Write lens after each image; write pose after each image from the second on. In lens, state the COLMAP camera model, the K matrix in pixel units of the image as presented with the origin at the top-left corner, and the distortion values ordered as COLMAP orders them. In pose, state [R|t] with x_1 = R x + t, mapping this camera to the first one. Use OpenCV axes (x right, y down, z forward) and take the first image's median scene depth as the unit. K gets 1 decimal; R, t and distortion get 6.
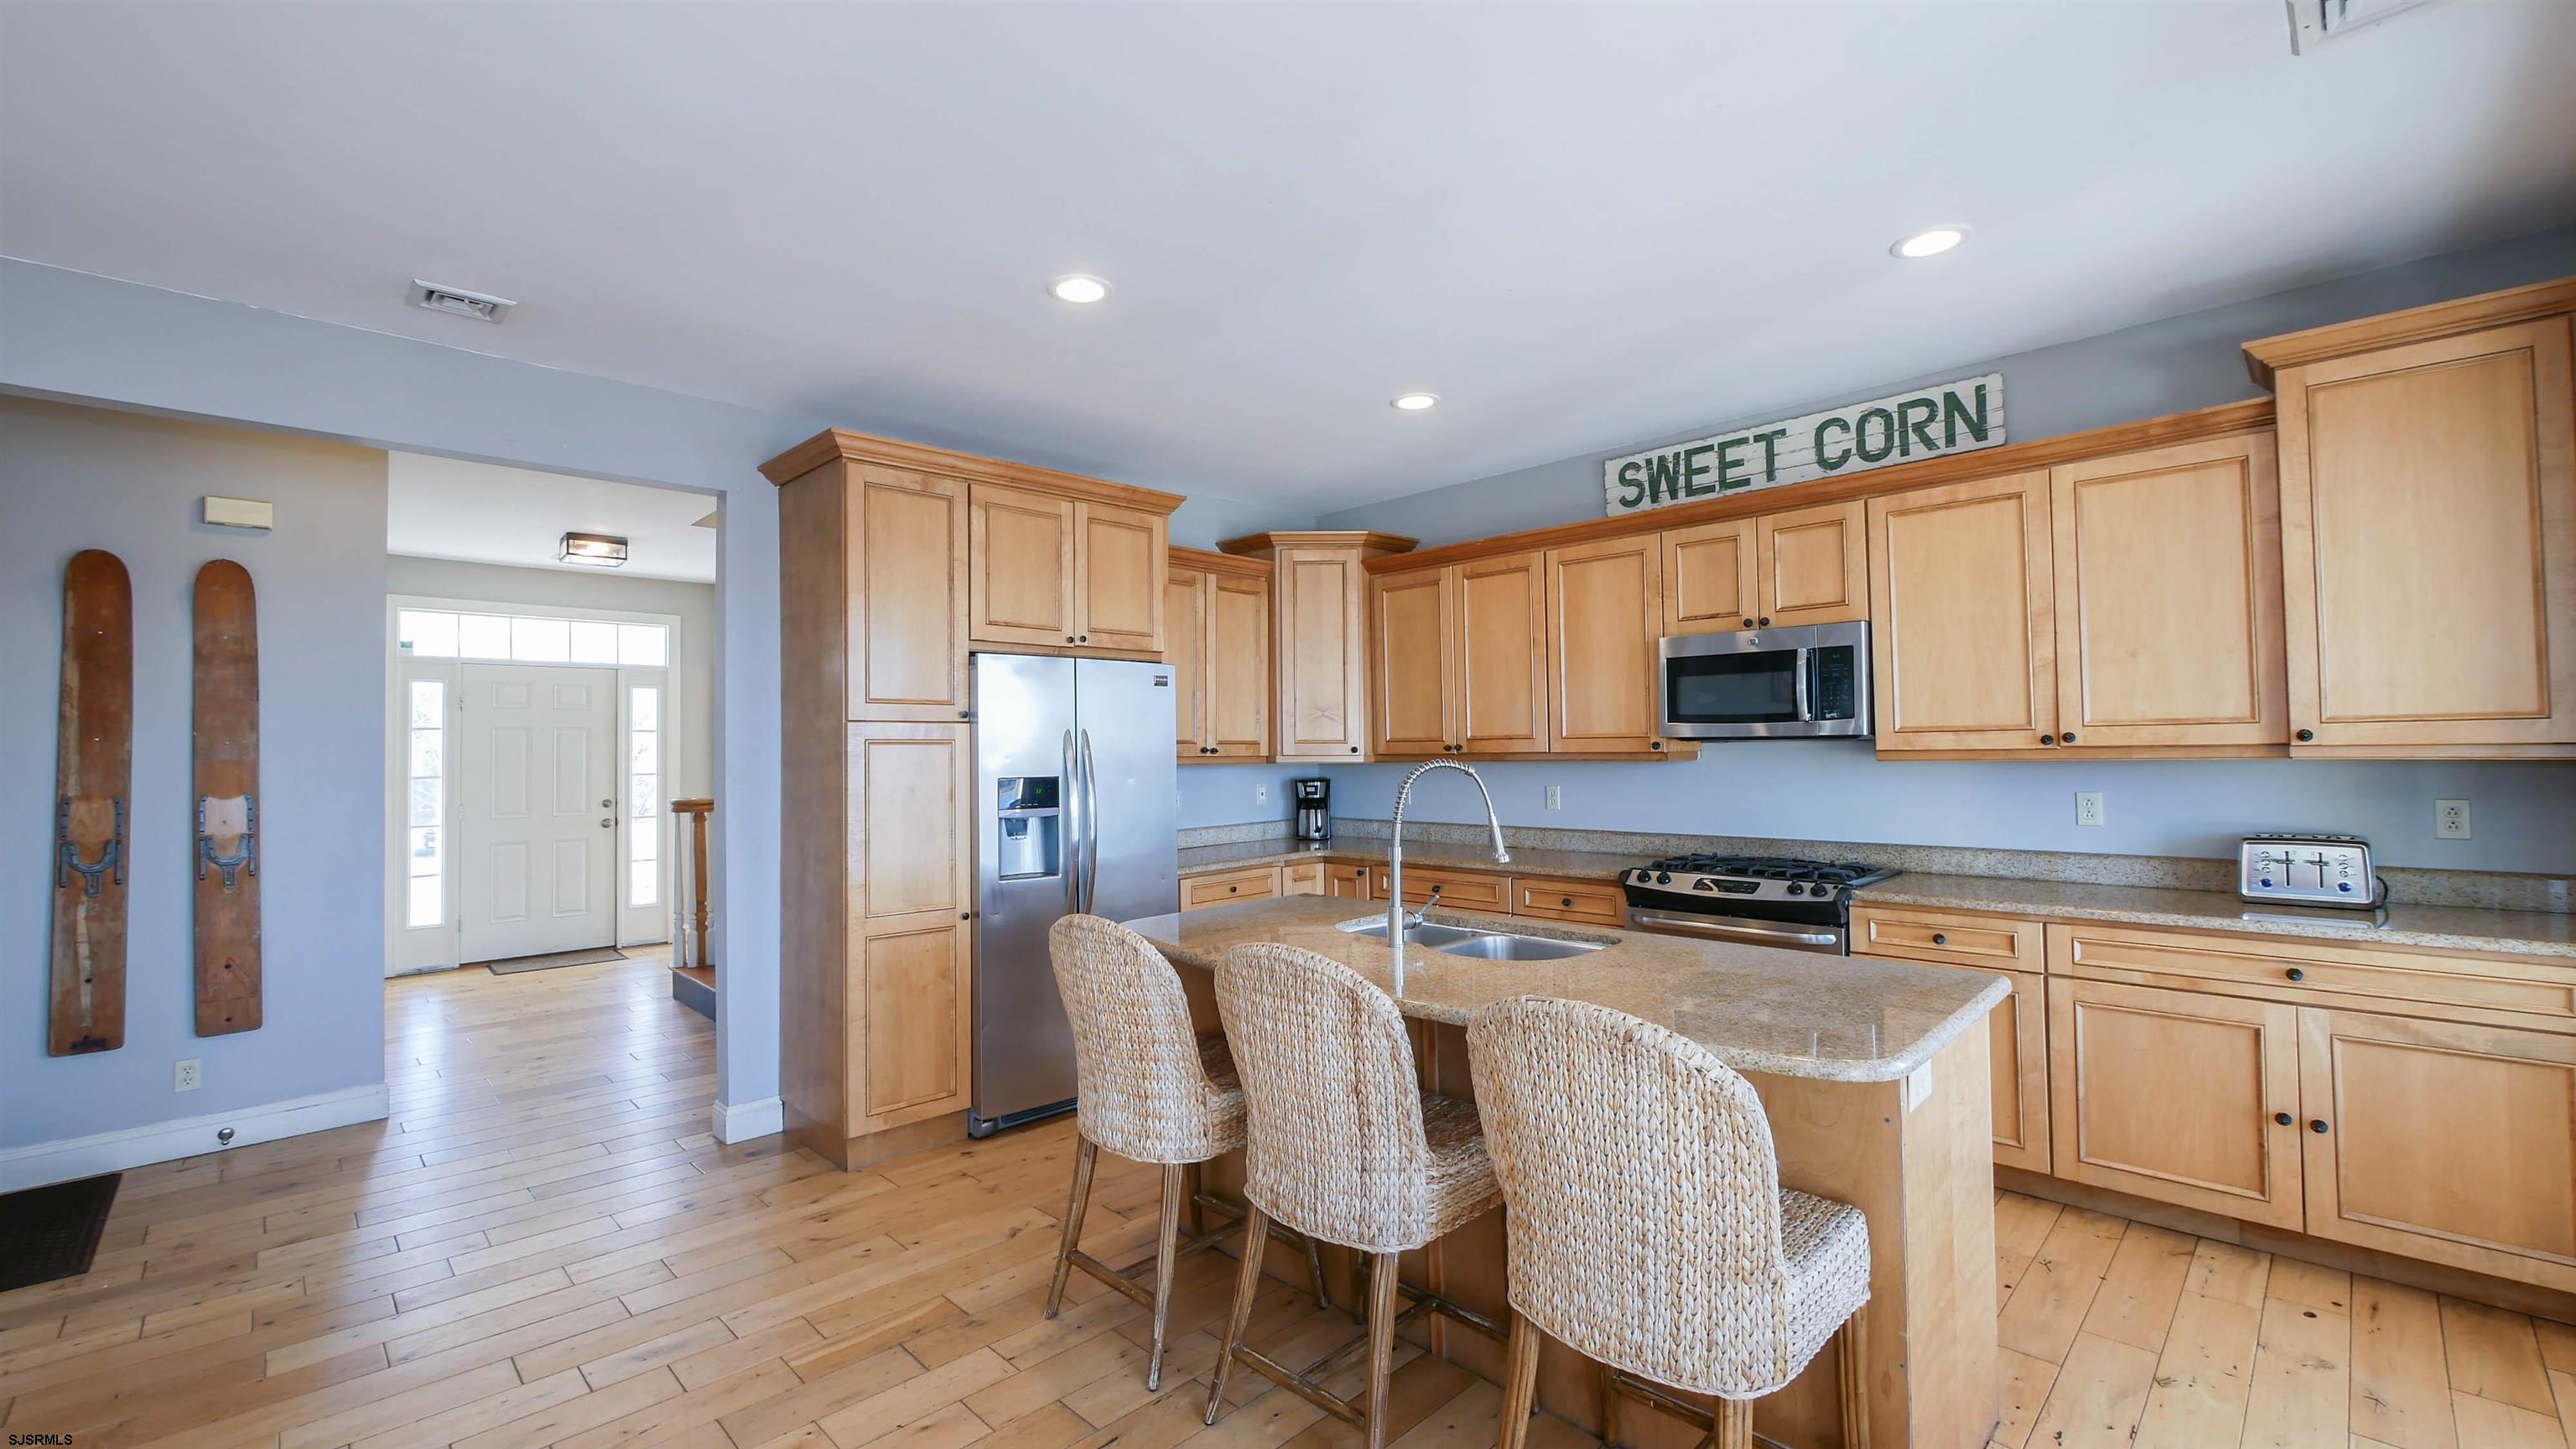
lens RADIAL K [[1085.9, 0, 1288.0], [0, 1085.9, 724.5], [0, 0, 1]] dist [-0.002682, -0.000140]
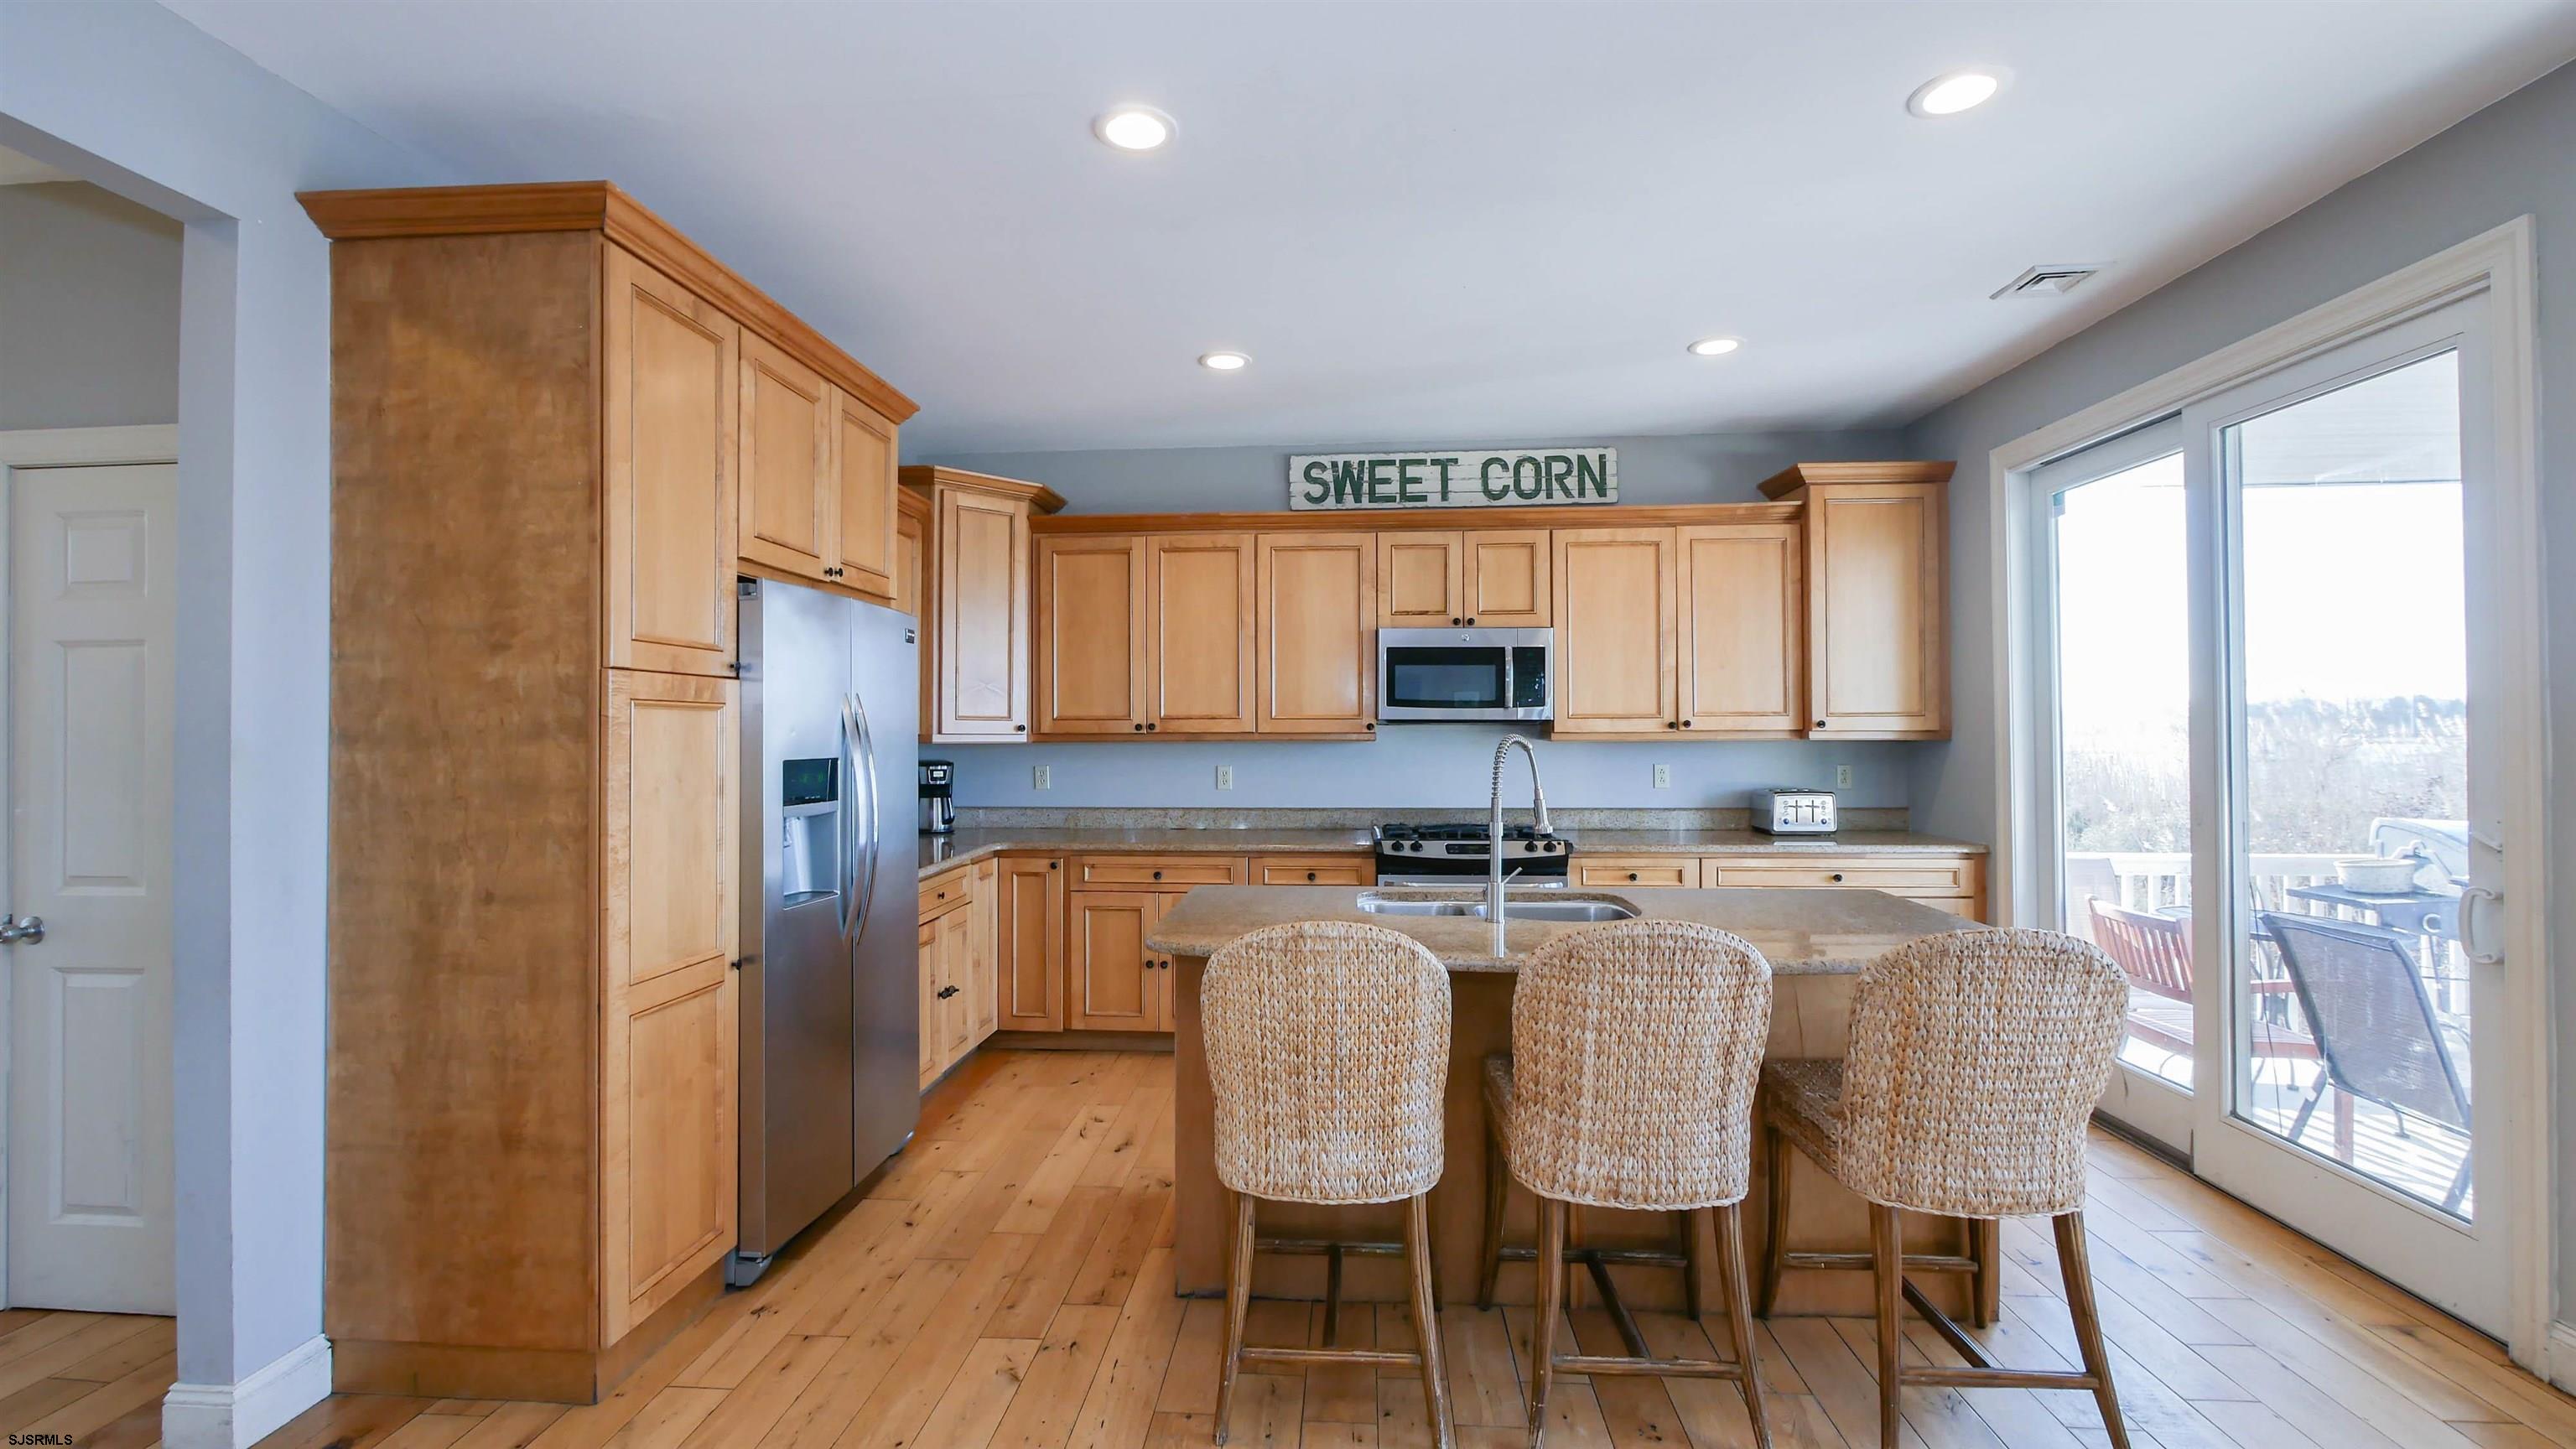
lens RADIAL K [[1077.5, 0, 1281.5], [0, 1077.5, 717.9], [0, 0, 1]] dist [-0.006824, -0.000045]
pose [[0.744993, 0.018610, 0.666813, -0.474594], [-0.022687, 0.999739, -0.002555, 0.016125], [-0.666686, -0.013225, 0.745221, 0.265172]]
